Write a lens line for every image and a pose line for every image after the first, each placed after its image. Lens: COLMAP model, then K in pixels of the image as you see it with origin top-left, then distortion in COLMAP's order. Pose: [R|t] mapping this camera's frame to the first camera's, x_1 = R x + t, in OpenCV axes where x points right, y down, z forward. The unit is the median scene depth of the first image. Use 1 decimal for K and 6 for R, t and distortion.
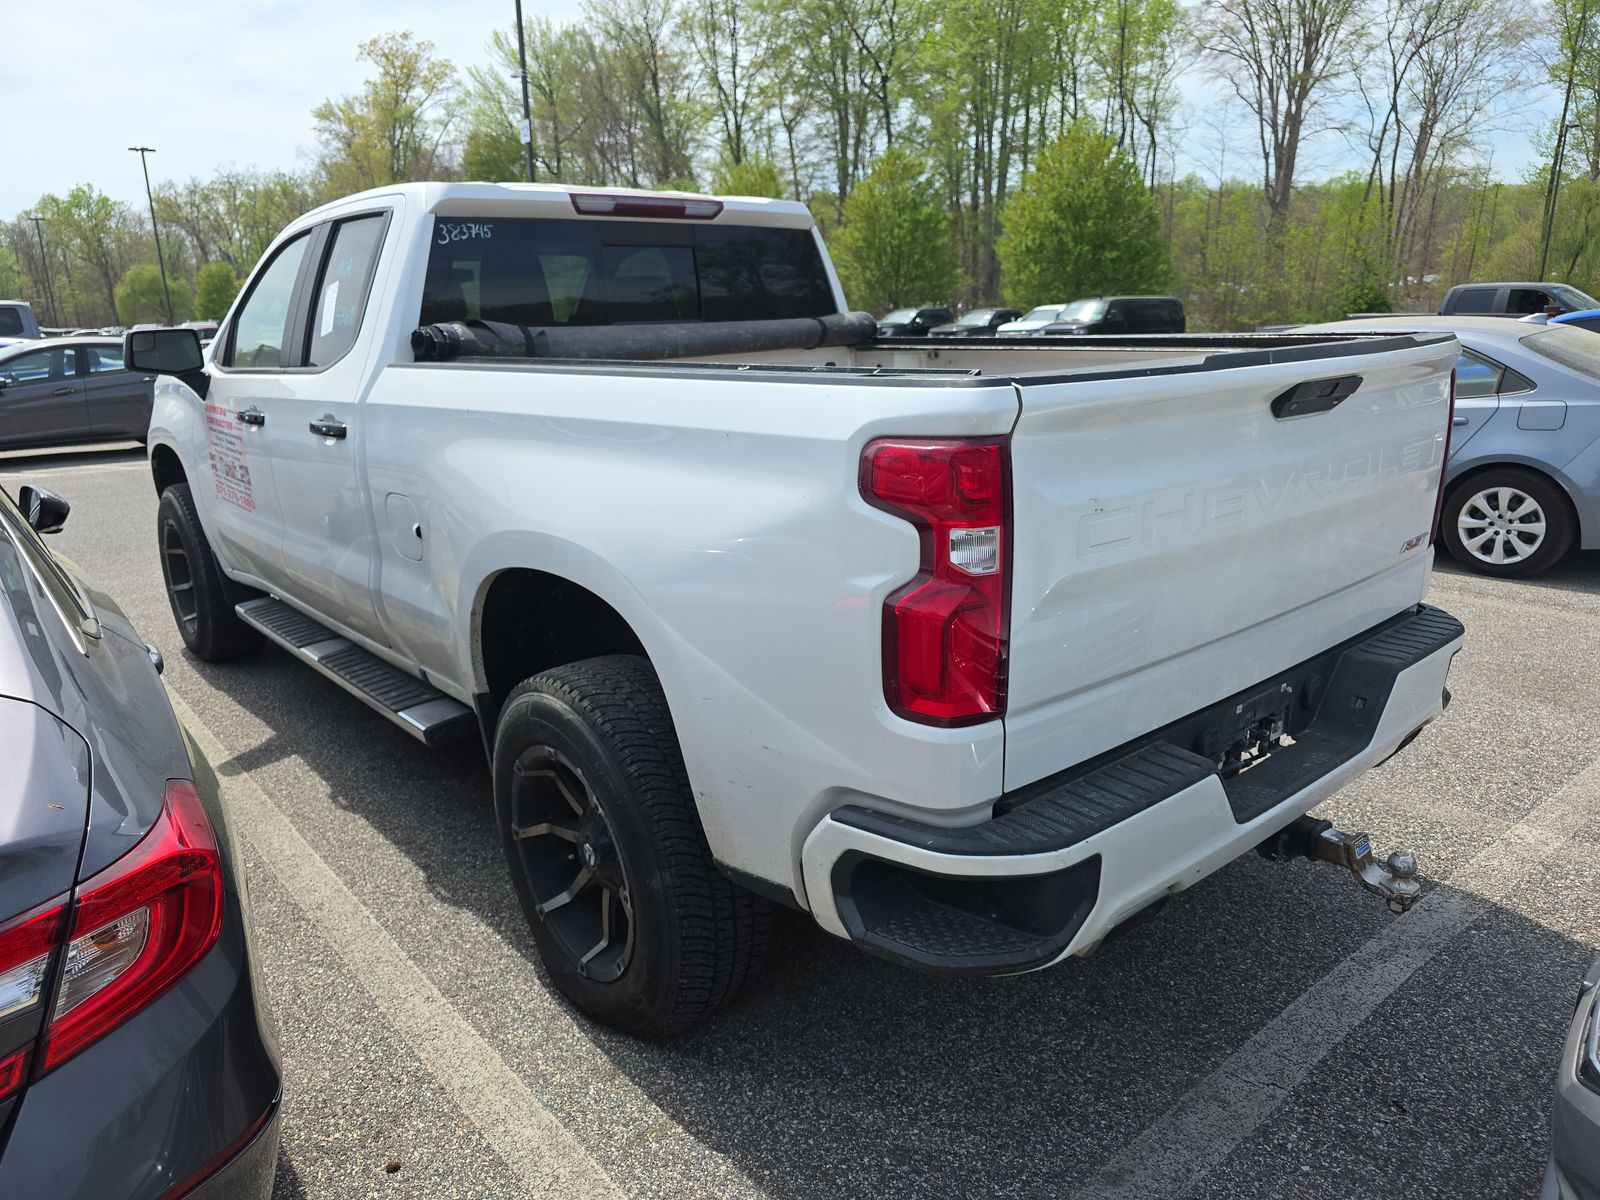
lens RADIAL K [[1091.1, 0, 800.0], [0, 1091.1, 600.0], [0, 0, 1]] dist [0.038436, -0.053481]
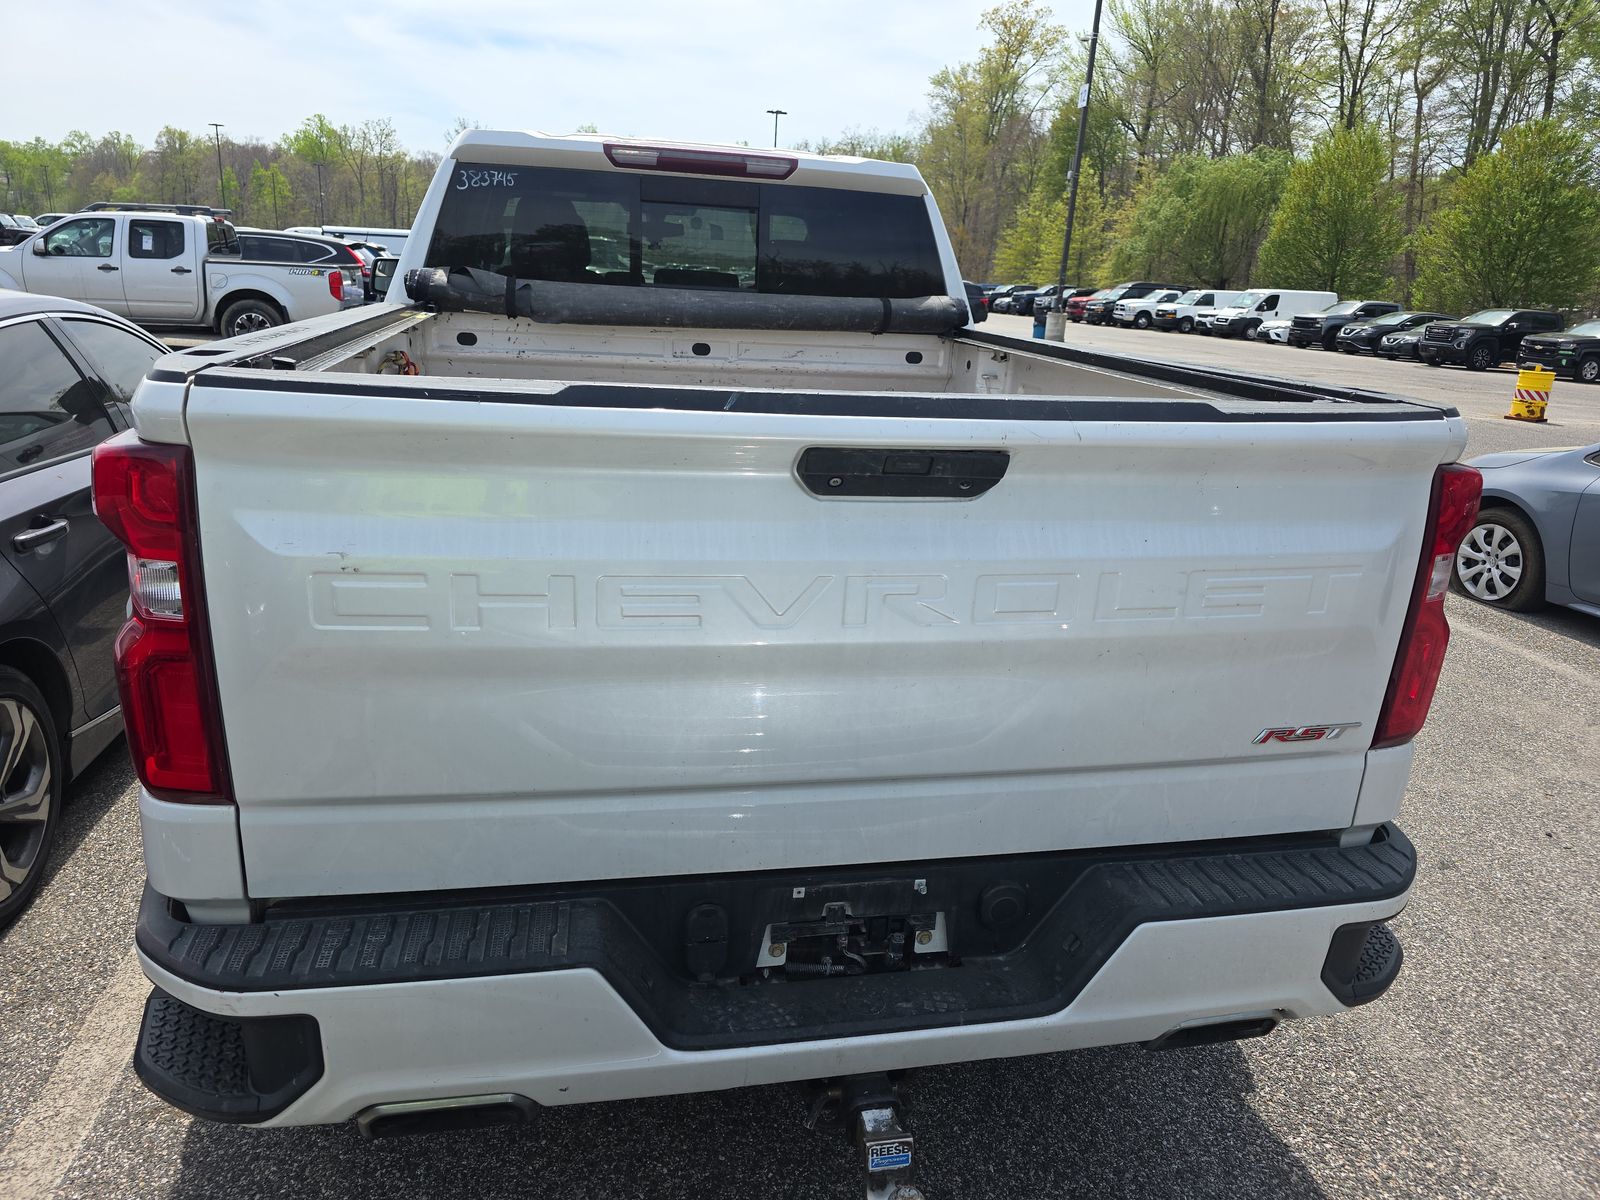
lens RADIAL K [[1073.1, 0, 803.8], [0, 1073.1, 590.6], [0, 0, 1]] dist [0.032590, -0.027354]
pose [[0.870759, 0.208161, -0.445475, 0.030259], [-0.196928, 0.977773, 0.071961, -0.005399], [0.450553, 0.025066, 0.892398, 0.011914]]
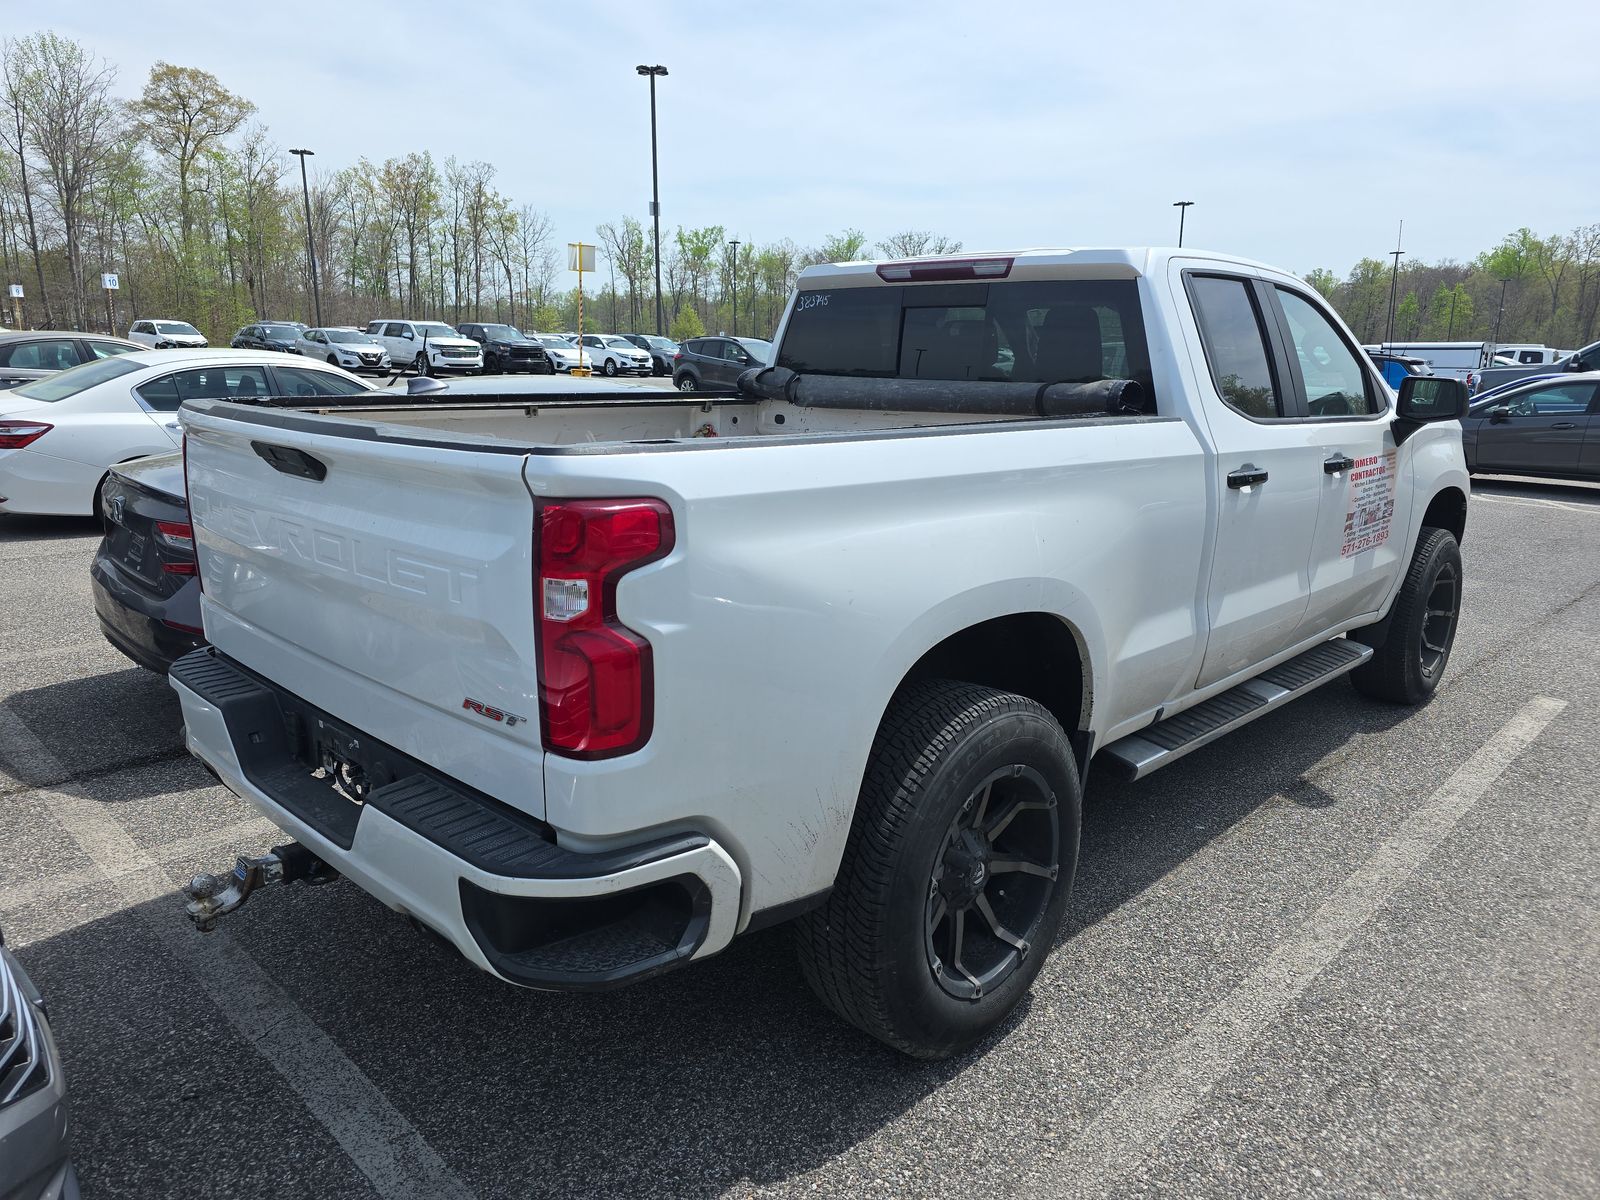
lens RADIAL K [[1029.0, 0, 747.1], [0, 1029.0, 598.2], [0, 0, 1]] dist [0.000485, -0.020754]
pose [[0.103645, 0.261088, -0.959735, 0.095190], [-0.268554, 0.936438, 0.225749, -0.026138], [0.957672, 0.234343, 0.167173, 0.080595]]
